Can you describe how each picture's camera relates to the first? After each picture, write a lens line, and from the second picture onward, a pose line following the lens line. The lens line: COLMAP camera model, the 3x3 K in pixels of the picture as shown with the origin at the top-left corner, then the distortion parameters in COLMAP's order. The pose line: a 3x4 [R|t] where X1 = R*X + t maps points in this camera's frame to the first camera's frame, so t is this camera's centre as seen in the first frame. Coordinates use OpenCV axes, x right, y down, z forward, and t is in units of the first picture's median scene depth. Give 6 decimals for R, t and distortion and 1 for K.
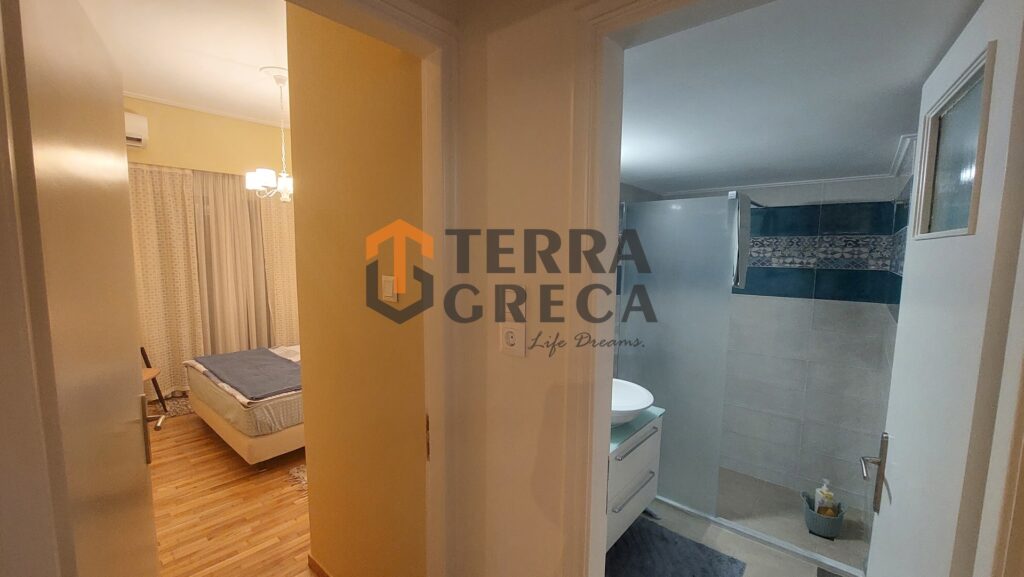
lens RADIAL K [[412.9, 0, 513.1], [0, 412.9, 295.5], [0, 0, 1]] dist [-0.016224, -0.000261]
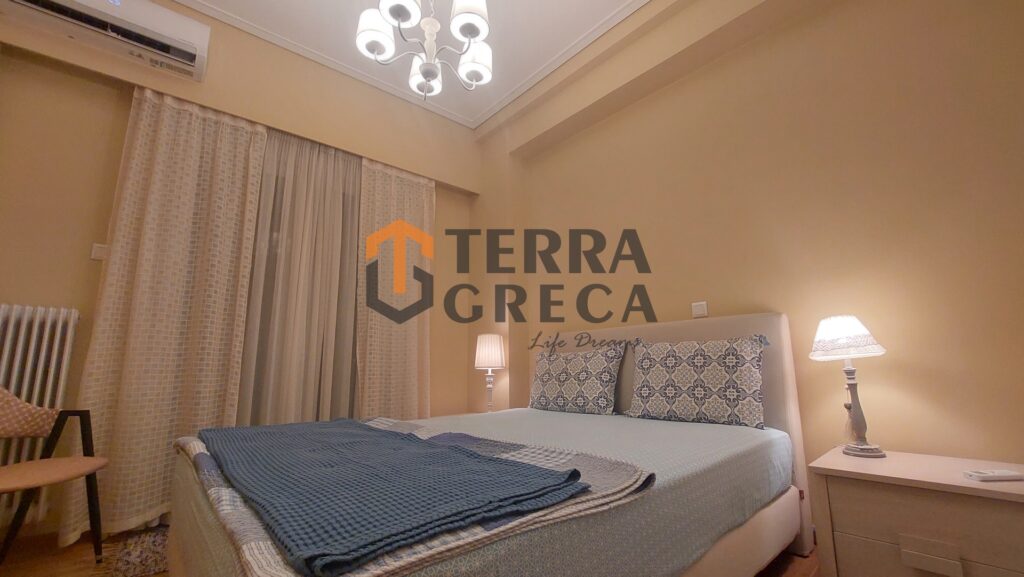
lens RADIAL K [[412.9, 0, 513.1], [0, 412.9, 295.5], [0, 0, 1]] dist [-0.016224, -0.000261]
pose [[0.989350, -0.047201, -0.137693, -0.350731], [0.007581, 0.961388, -0.275092, 0.126074], [0.145361, 0.271118, 0.951507, 0.548357]]
